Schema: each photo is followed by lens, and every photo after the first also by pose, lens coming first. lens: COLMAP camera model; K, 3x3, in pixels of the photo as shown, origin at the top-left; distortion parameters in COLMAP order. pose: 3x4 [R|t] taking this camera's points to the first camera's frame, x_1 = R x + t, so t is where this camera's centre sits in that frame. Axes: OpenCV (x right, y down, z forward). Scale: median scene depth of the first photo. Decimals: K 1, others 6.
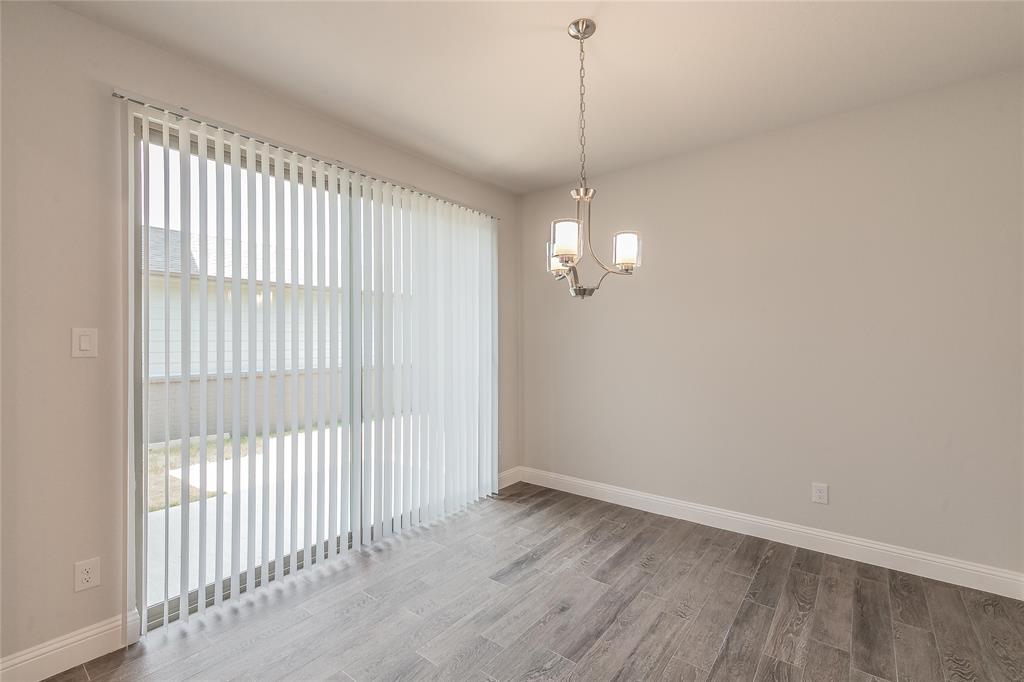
lens RADIAL K [[443.0, 0, 530.3], [0, 443.0, 339.1], [0, 0, 1]] dist [-0.000492, -0.001973]
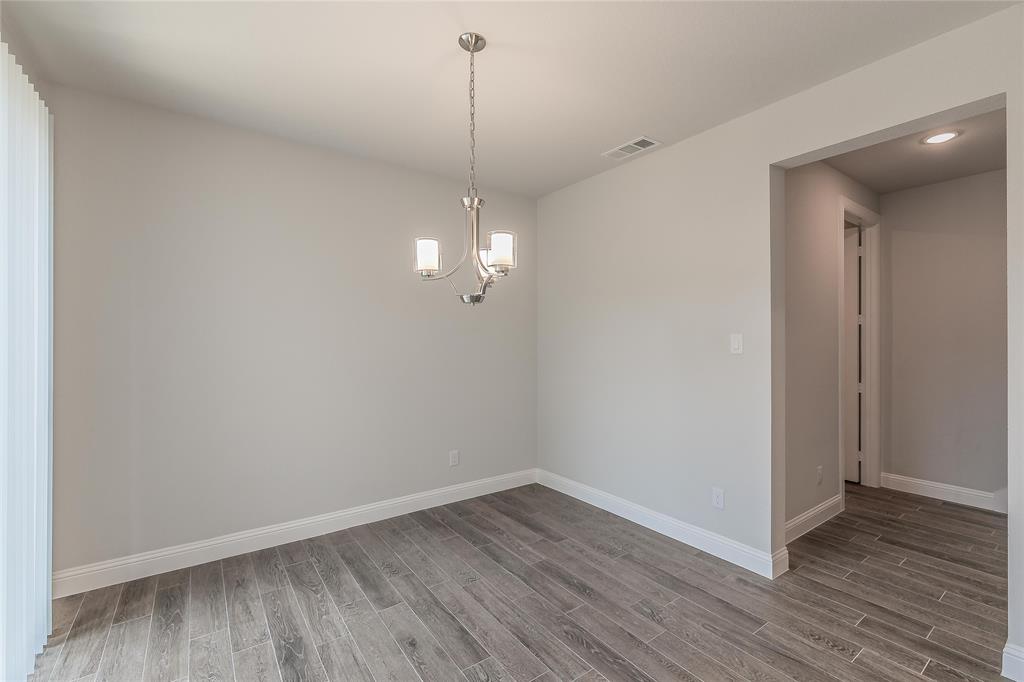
lens RADIAL K [[443.0, 0, 522.0], [0, 443.0, 338.7], [0, 0, 1]] dist [-0.000492, -0.001973]
pose [[0.289705, 0.006722, 0.957092, -0.601251], [0.001814, 0.999970, -0.007572, -0.003912], [-0.957114, 0.003930, 0.289684, 0.430837]]
